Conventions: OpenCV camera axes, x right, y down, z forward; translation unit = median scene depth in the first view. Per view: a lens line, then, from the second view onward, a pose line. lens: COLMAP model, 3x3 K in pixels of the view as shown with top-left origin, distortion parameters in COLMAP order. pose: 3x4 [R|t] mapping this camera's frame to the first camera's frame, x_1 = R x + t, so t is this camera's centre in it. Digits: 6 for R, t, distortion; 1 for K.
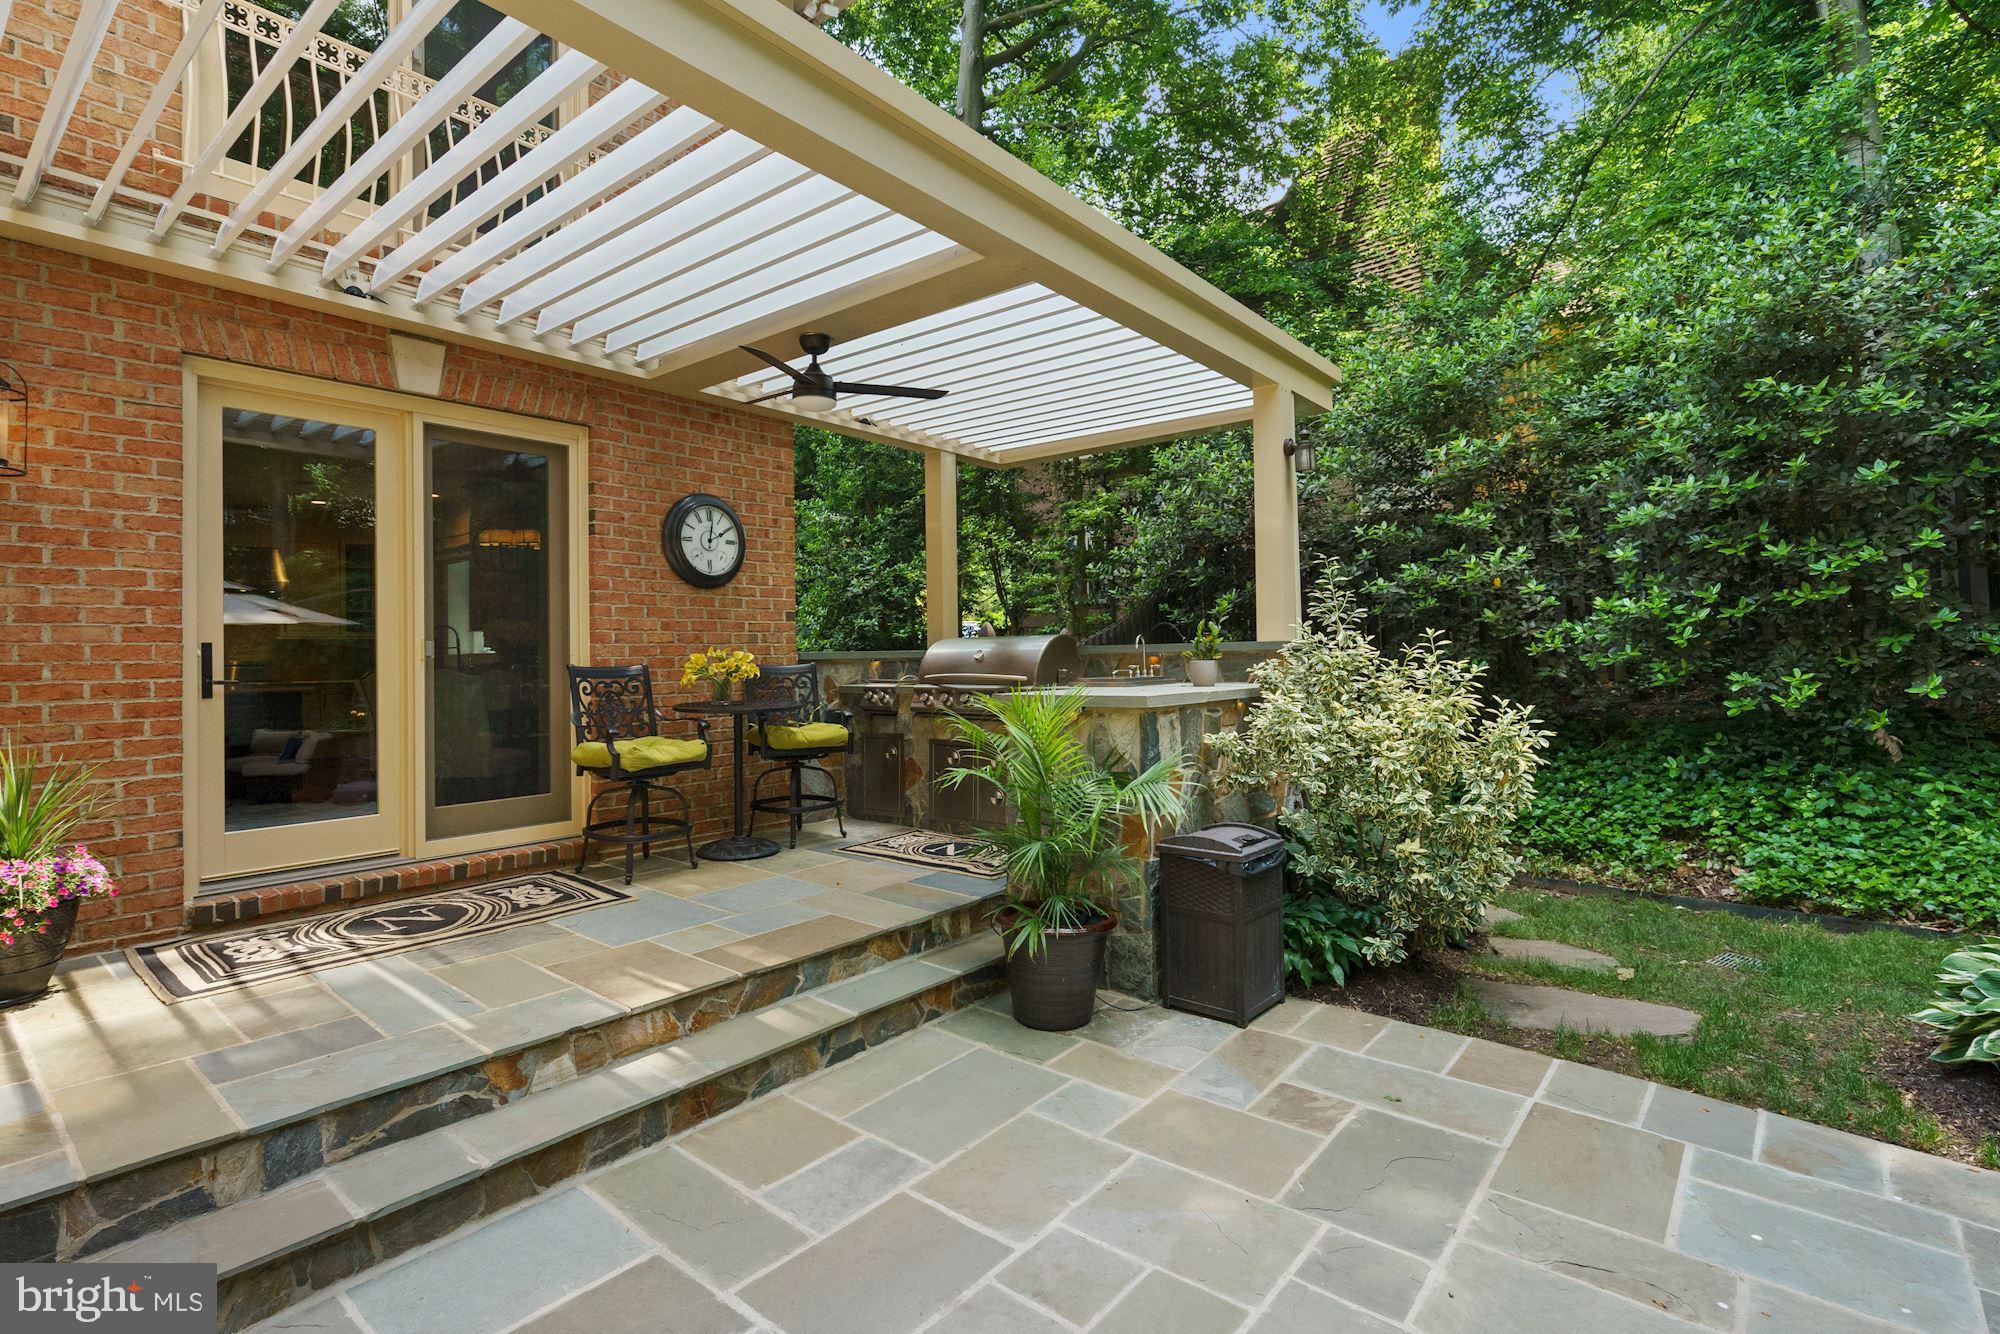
lens RADIAL K [[951.3, 0, 999.7], [0, 951.3, 654.8], [0, 0, 1]] dist [-0.005286, 0.000237]
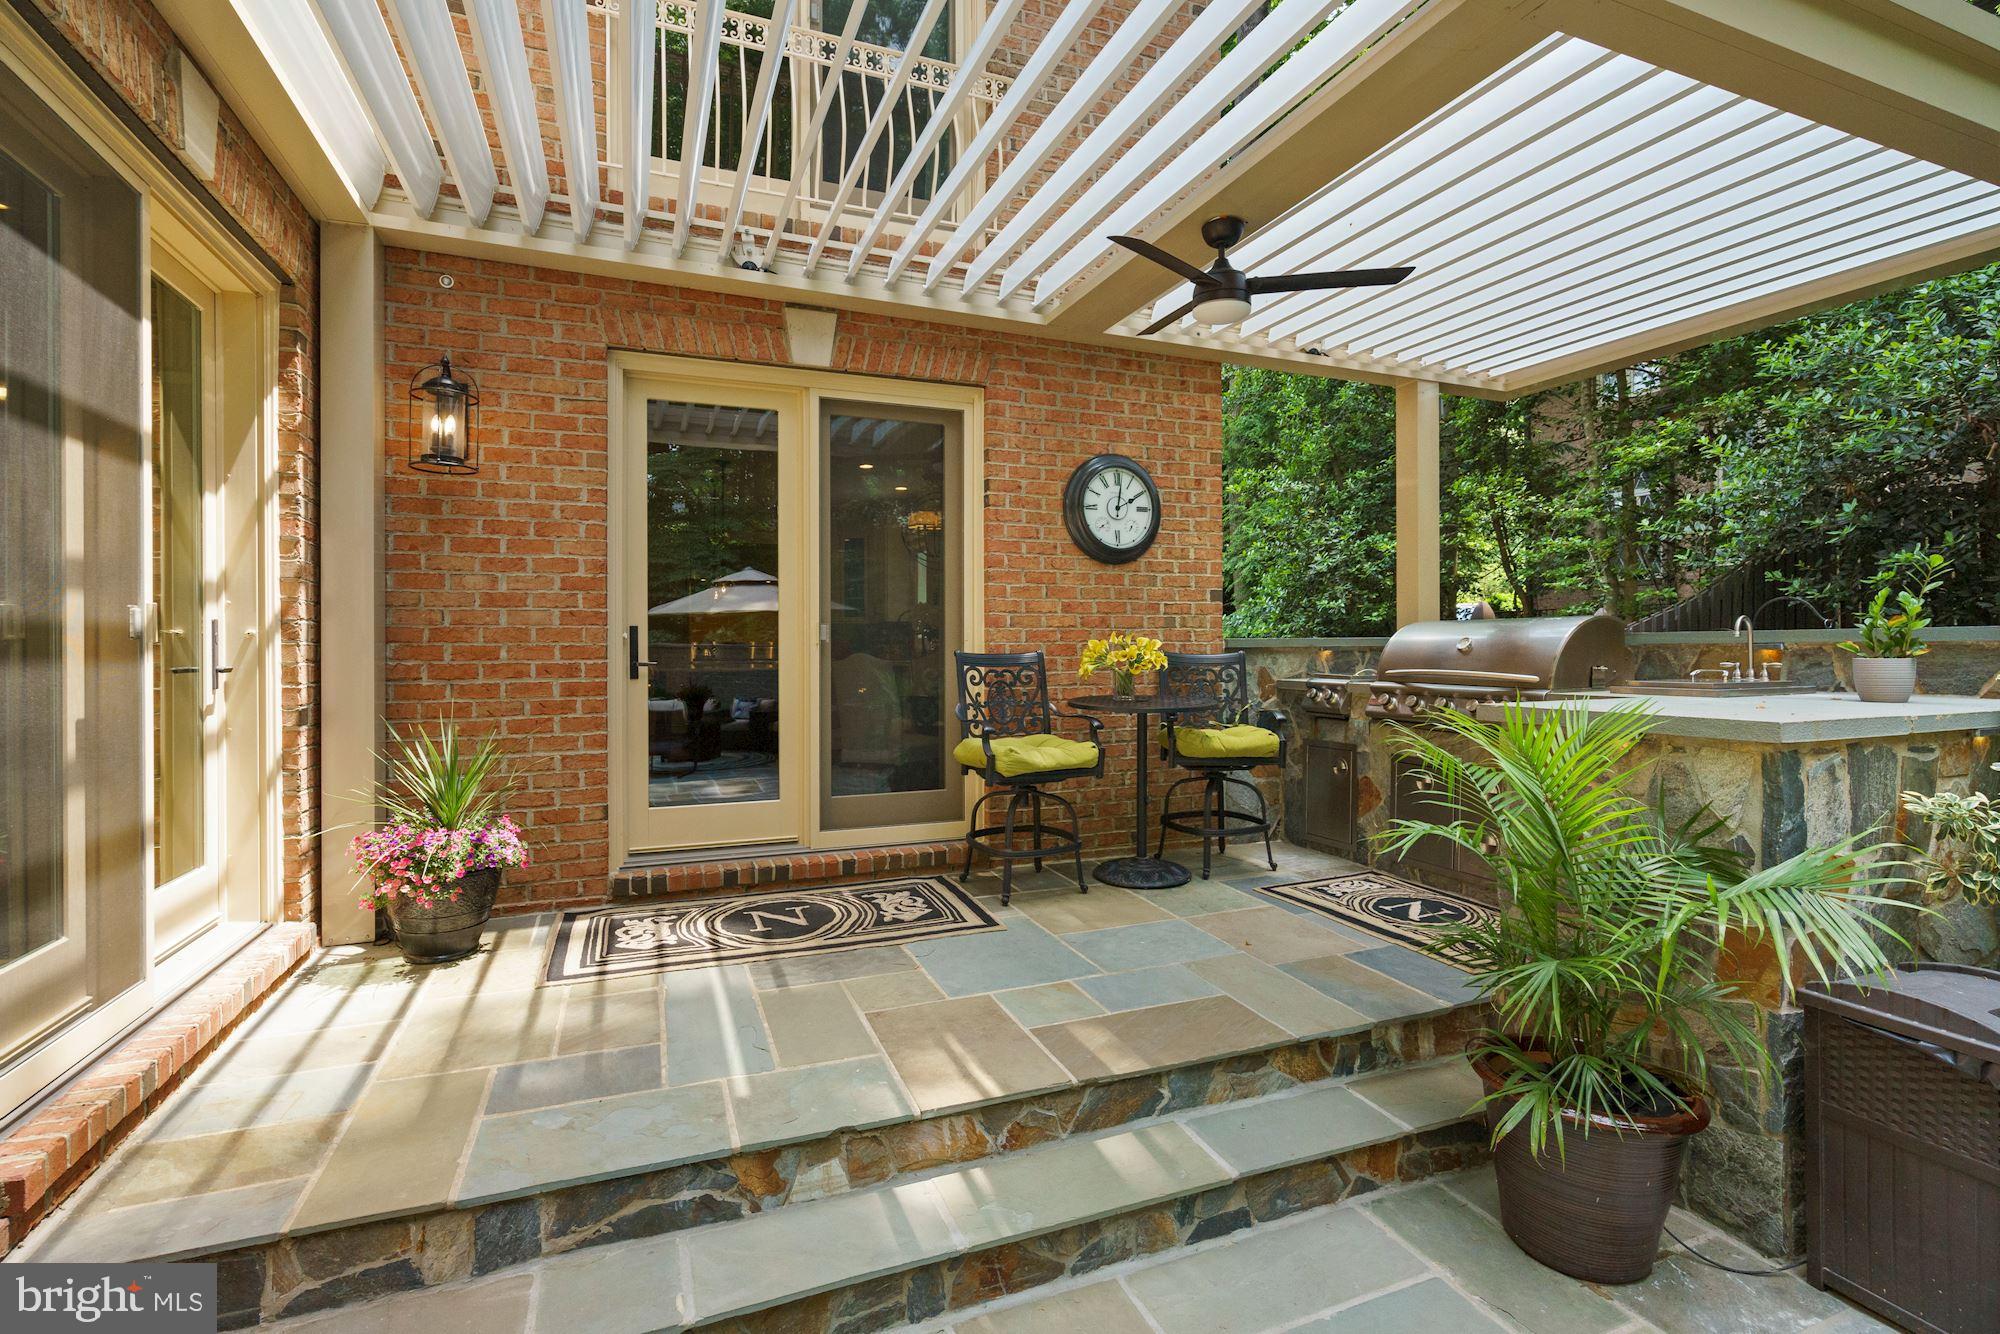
lens RADIAL K [[907.5, 0, 1015.4], [0, 907.5, 650.3], [0, 0, 1]] dist [-0.008245, 0.003478]
pose [[0.876426, 0.013874, -0.481337, 0.013424], [-0.008025, 0.999867, 0.014207, -0.003008], [0.481470, -0.008588, 0.876421, 0.288100]]
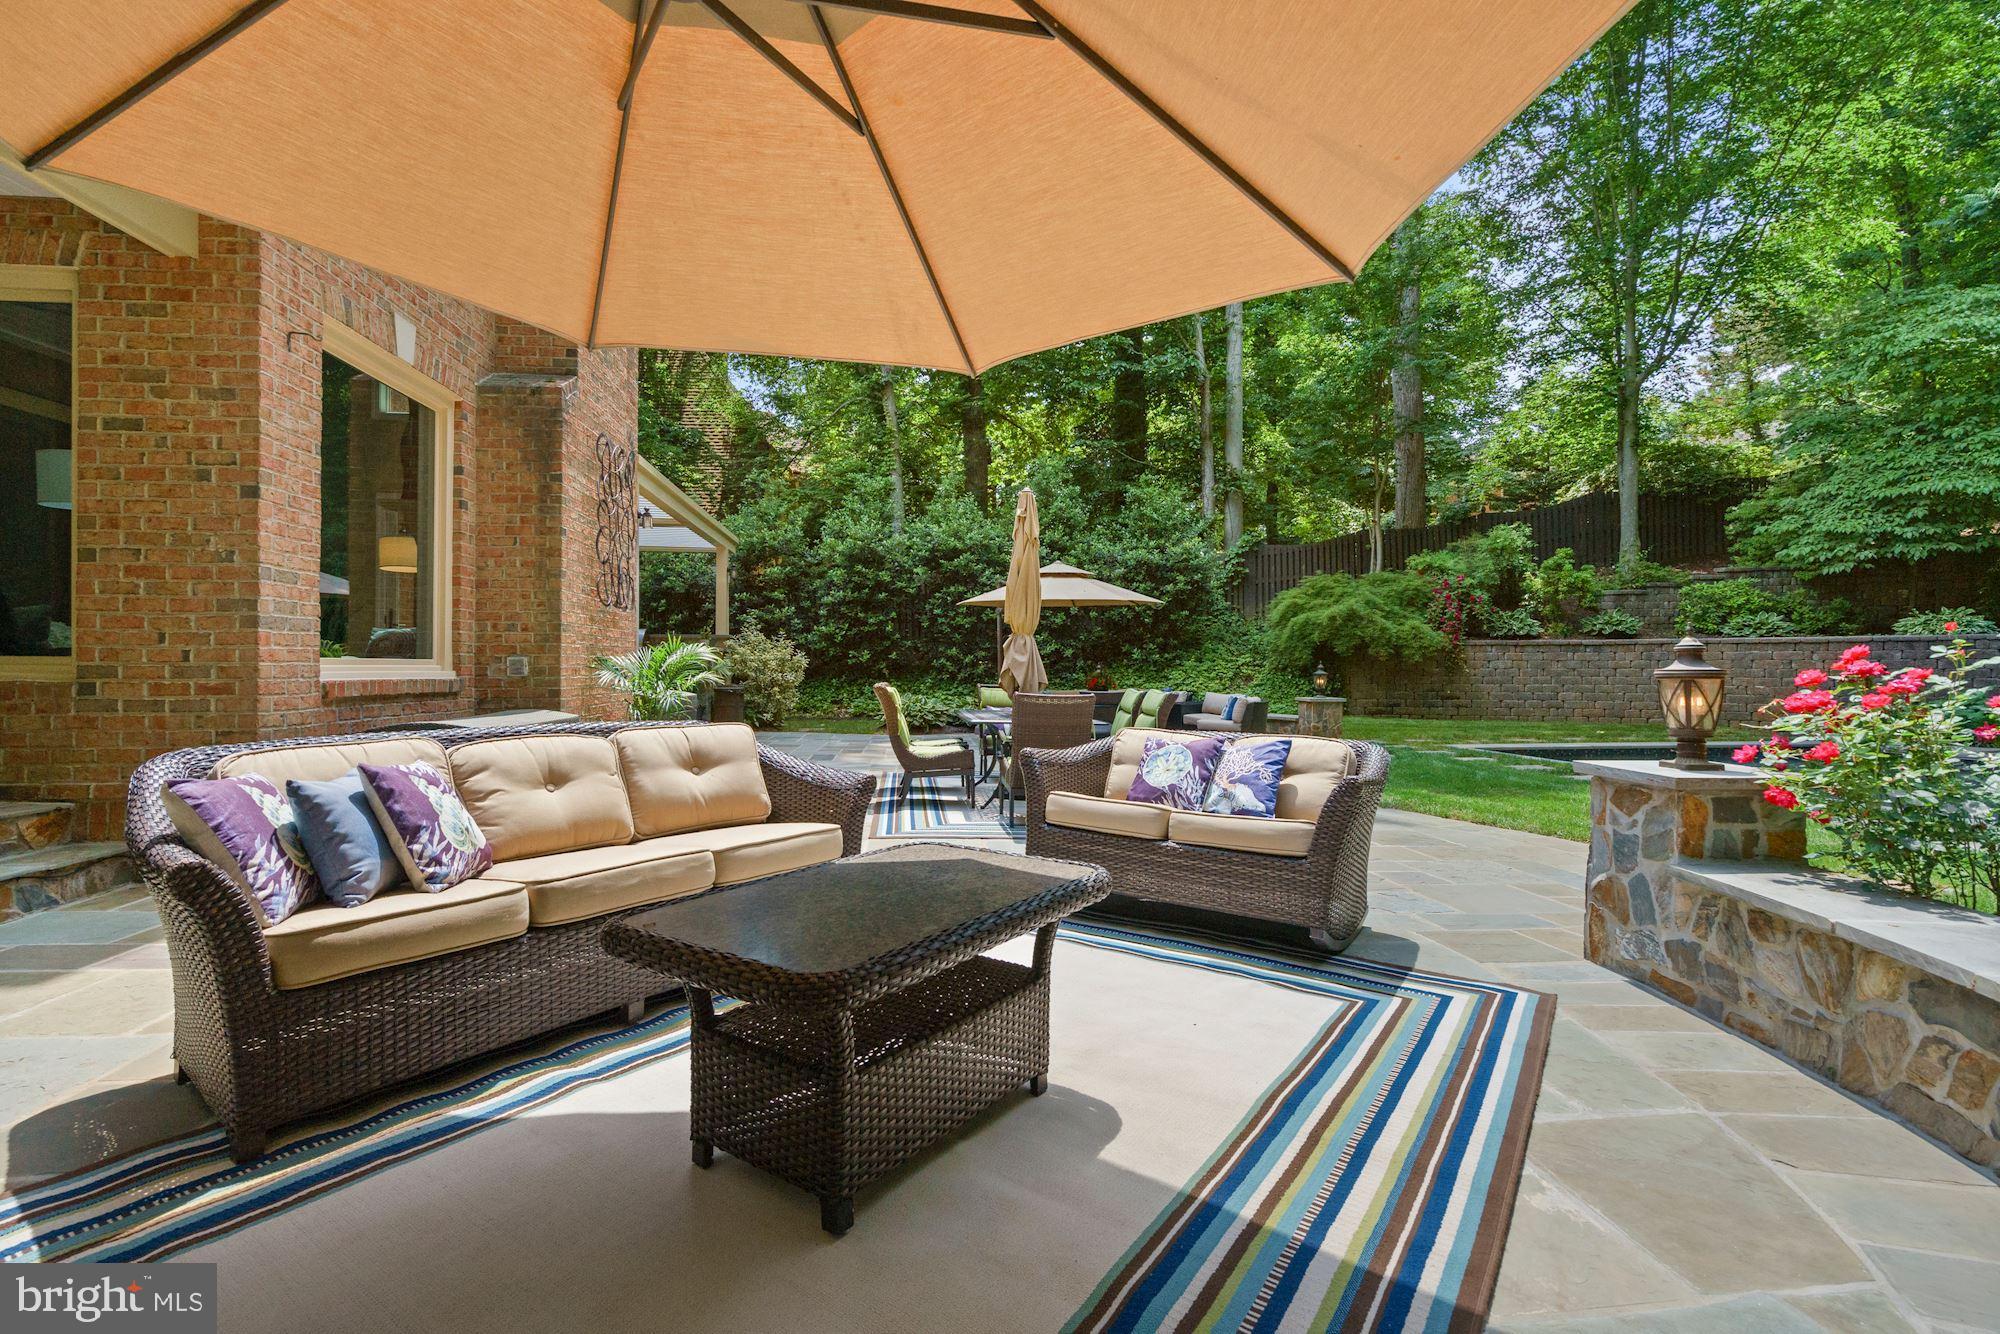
lens RADIAL K [[907.5, 0, 1011.5], [0, 907.5, 666.5], [0, 0, 1]] dist [-0.008245, 0.003478]
pose [[0.693847, 0.021910, 0.719789, -2.166460], [-0.020267, 0.999735, -0.010894, 0.187541], [-0.719837, -0.007029, 0.694107, -3.116772]]
